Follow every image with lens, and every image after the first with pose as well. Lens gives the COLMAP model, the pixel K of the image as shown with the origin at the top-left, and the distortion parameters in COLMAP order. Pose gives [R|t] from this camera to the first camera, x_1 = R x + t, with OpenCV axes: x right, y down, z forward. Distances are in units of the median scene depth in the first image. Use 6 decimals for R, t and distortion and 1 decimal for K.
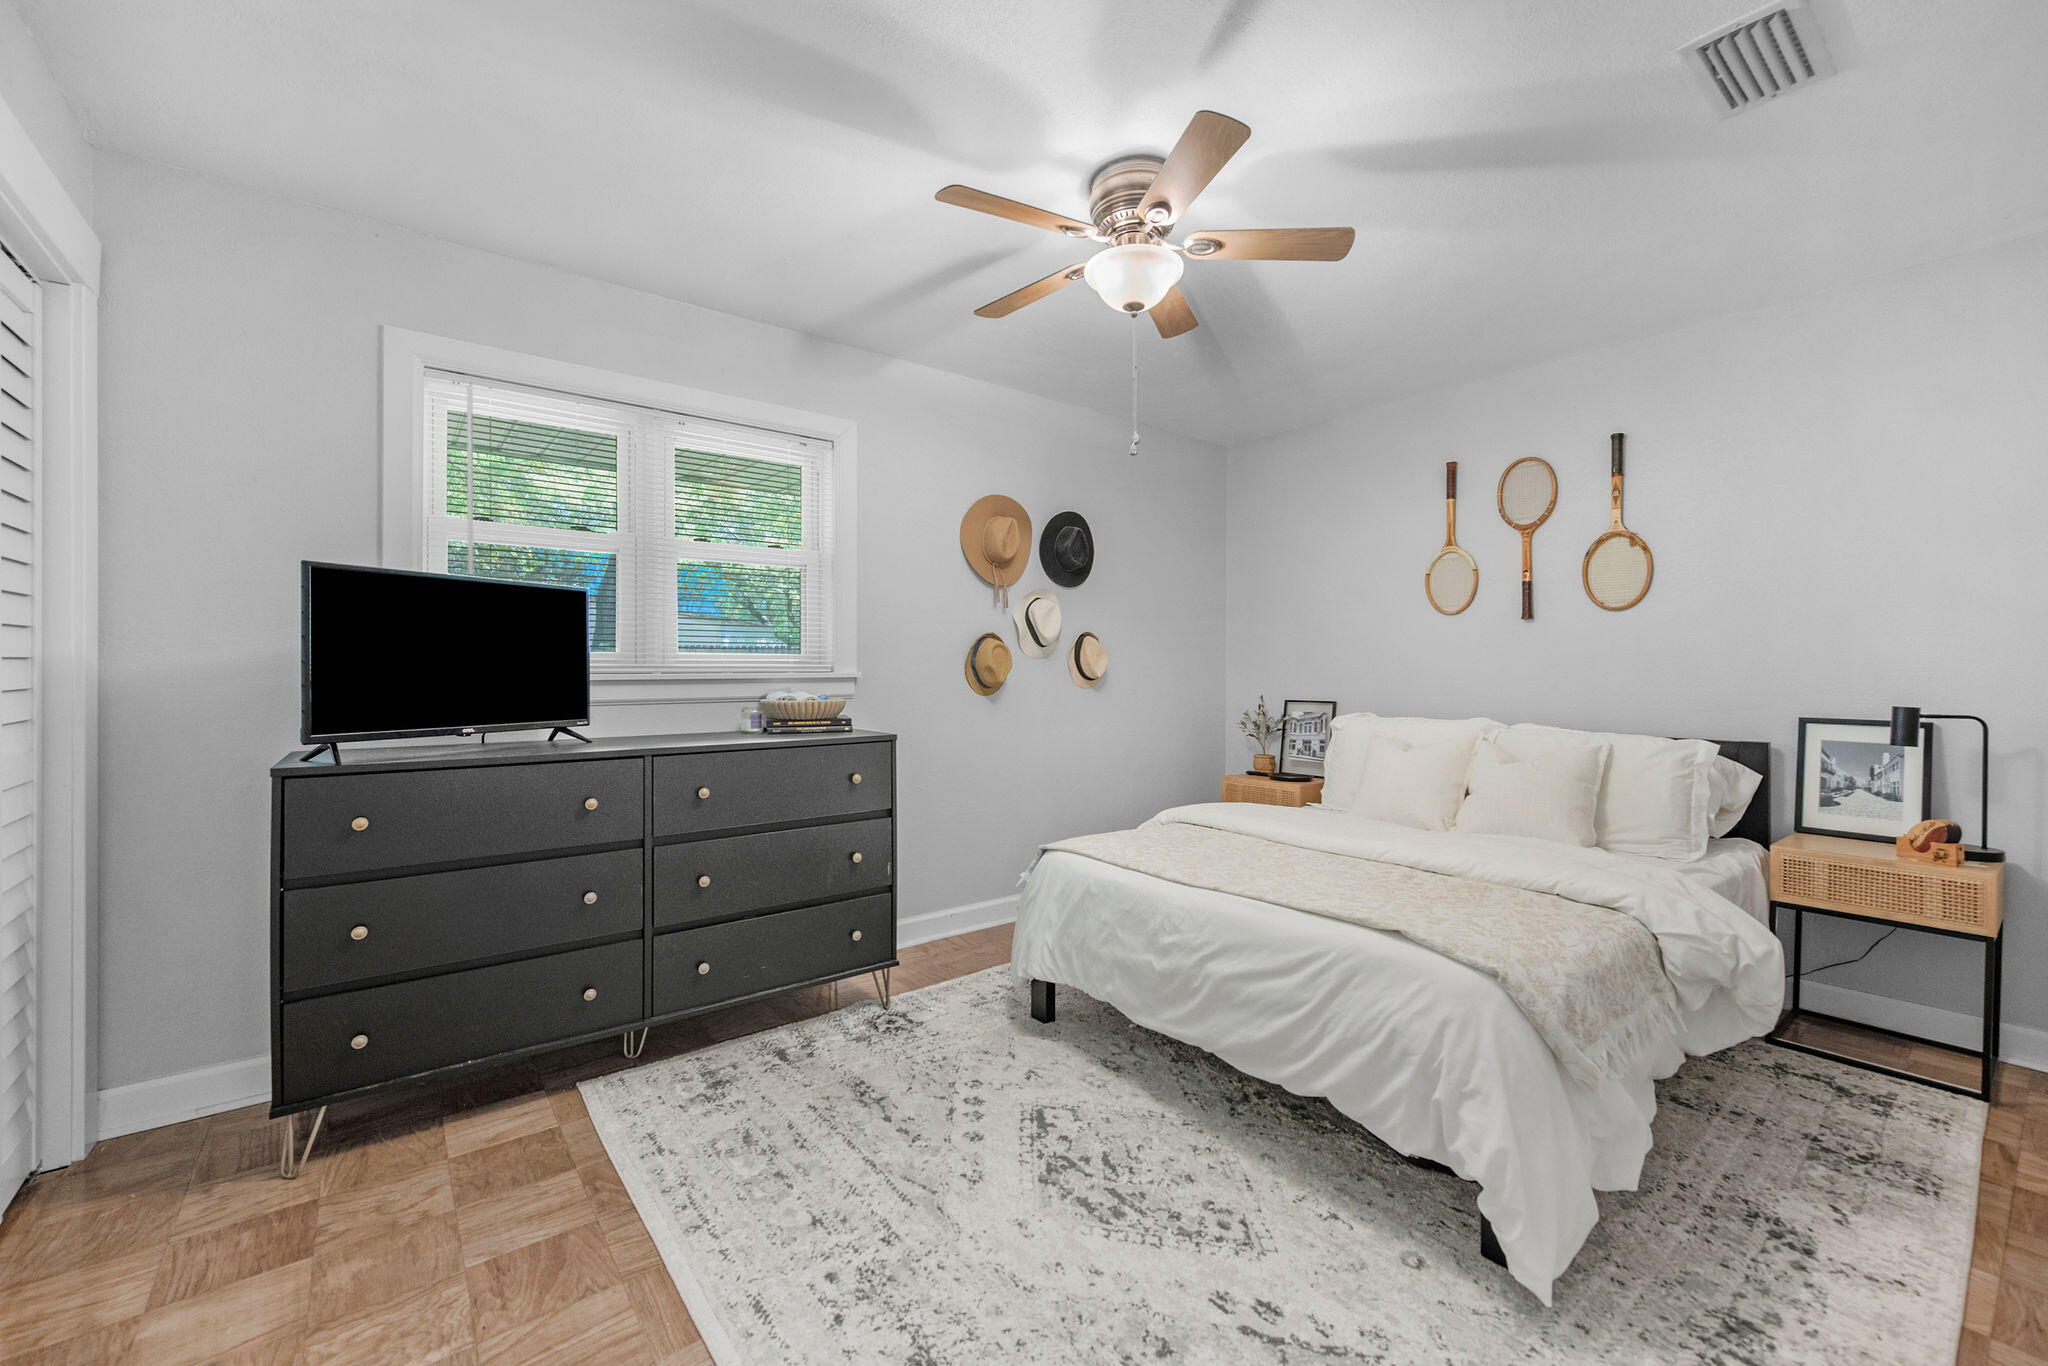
lens RADIAL K [[821.4, 0, 1039.0], [0, 821.4, 665.5], [0, 0, 1]] dist [0.018356, -0.007961]
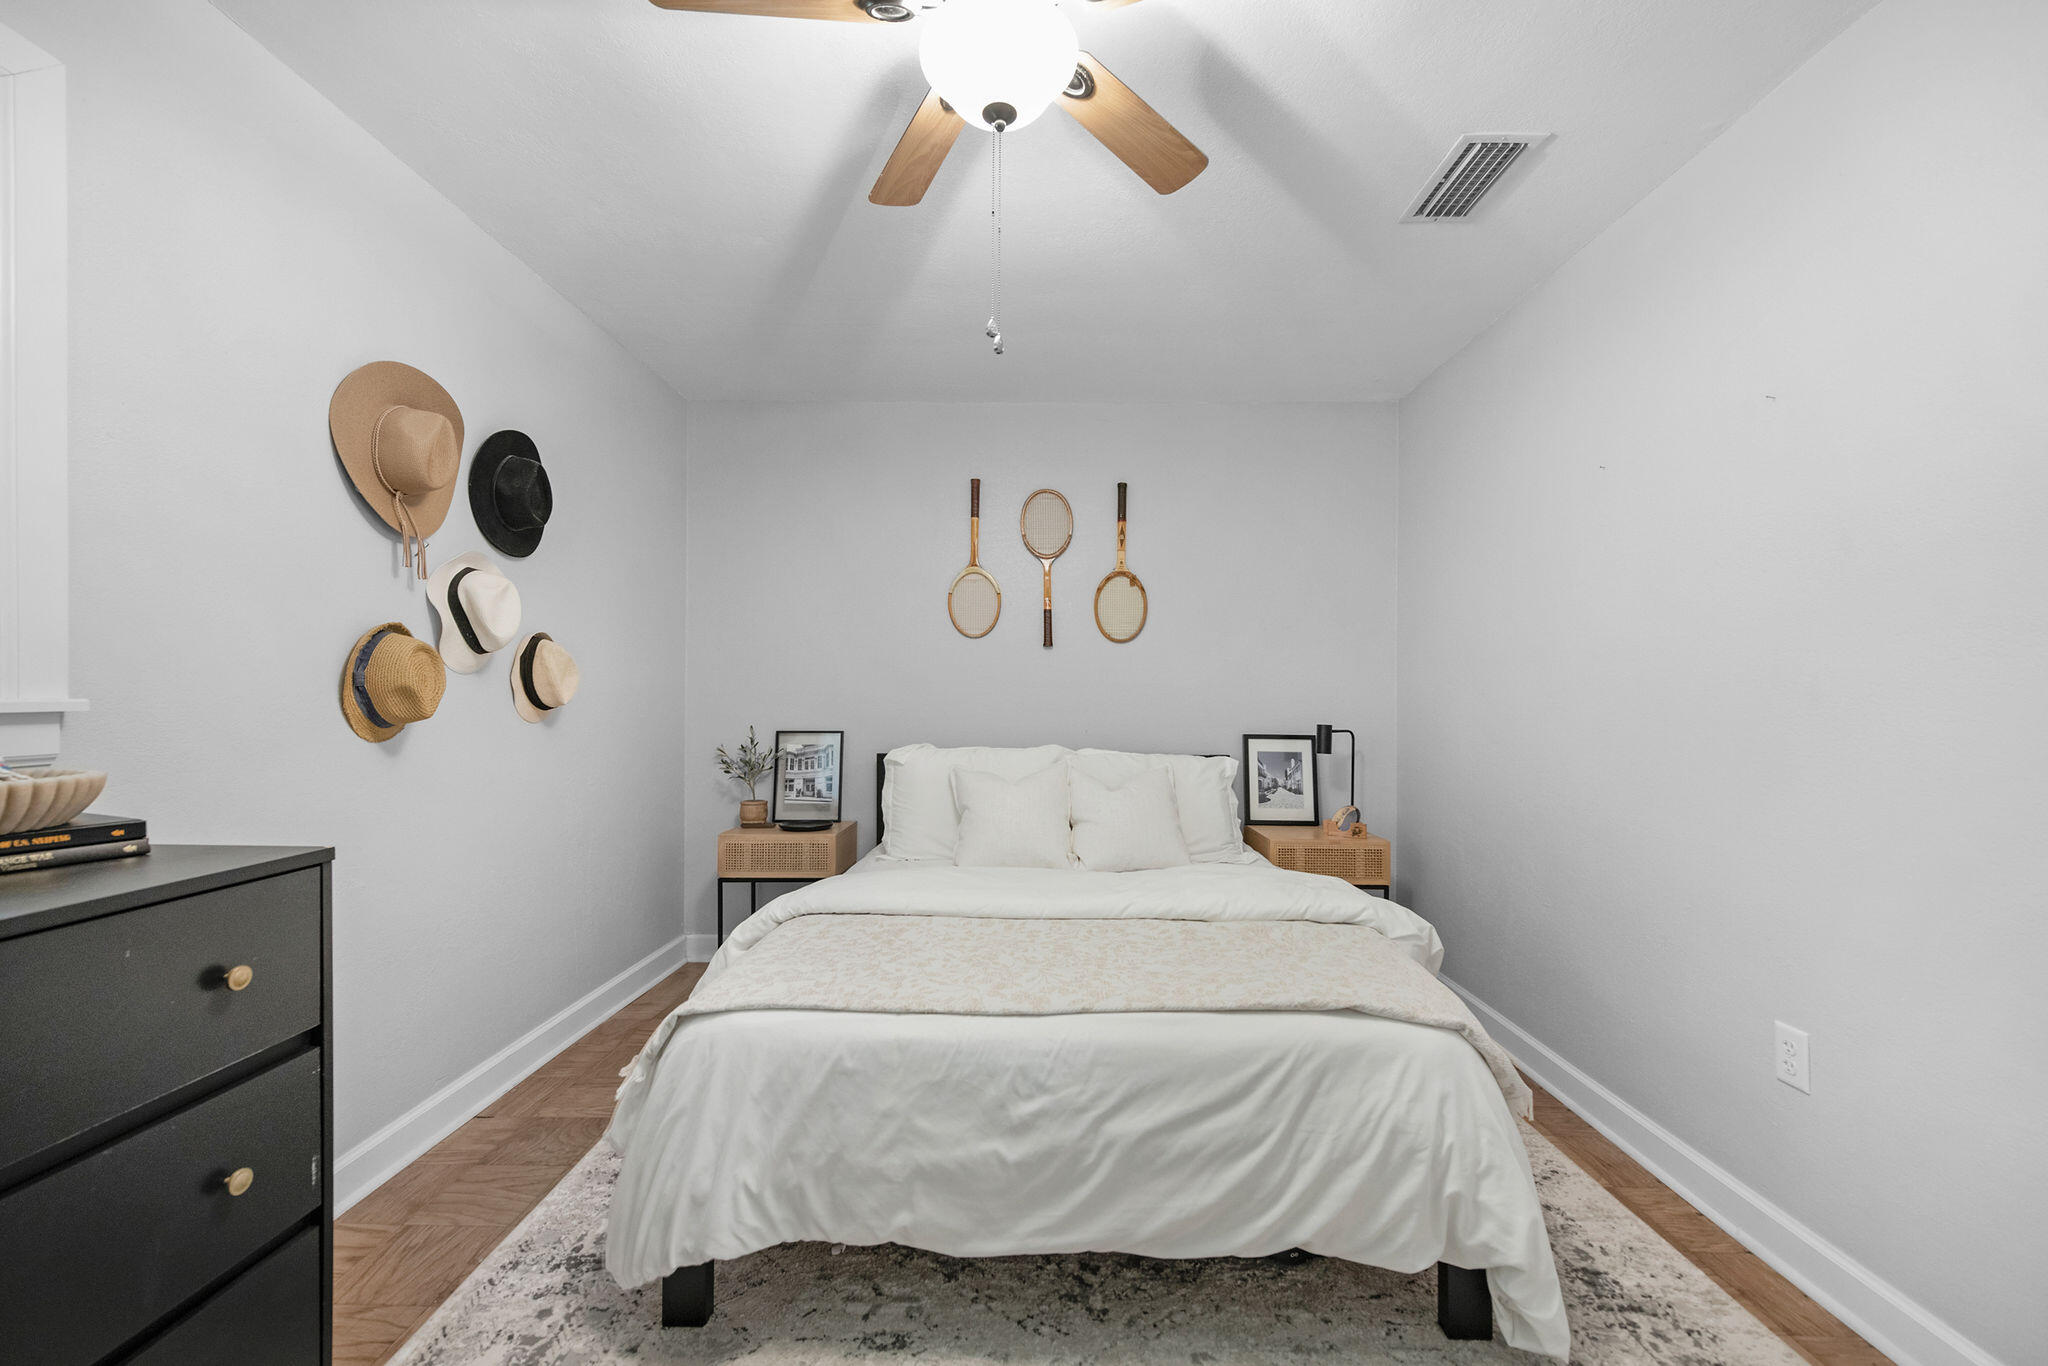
lens RADIAL K [[828.9, 0, 1026.0], [0, 828.9, 695.1], [0, 0, 1]] dist [0.005737, -0.000209]
pose [[0.638064, 0.002891, 0.769978, -0.284219], [-0.010450, 0.999933, 0.004905, -0.000079], [-0.769912, -0.011176, 0.638052, 0.465073]]
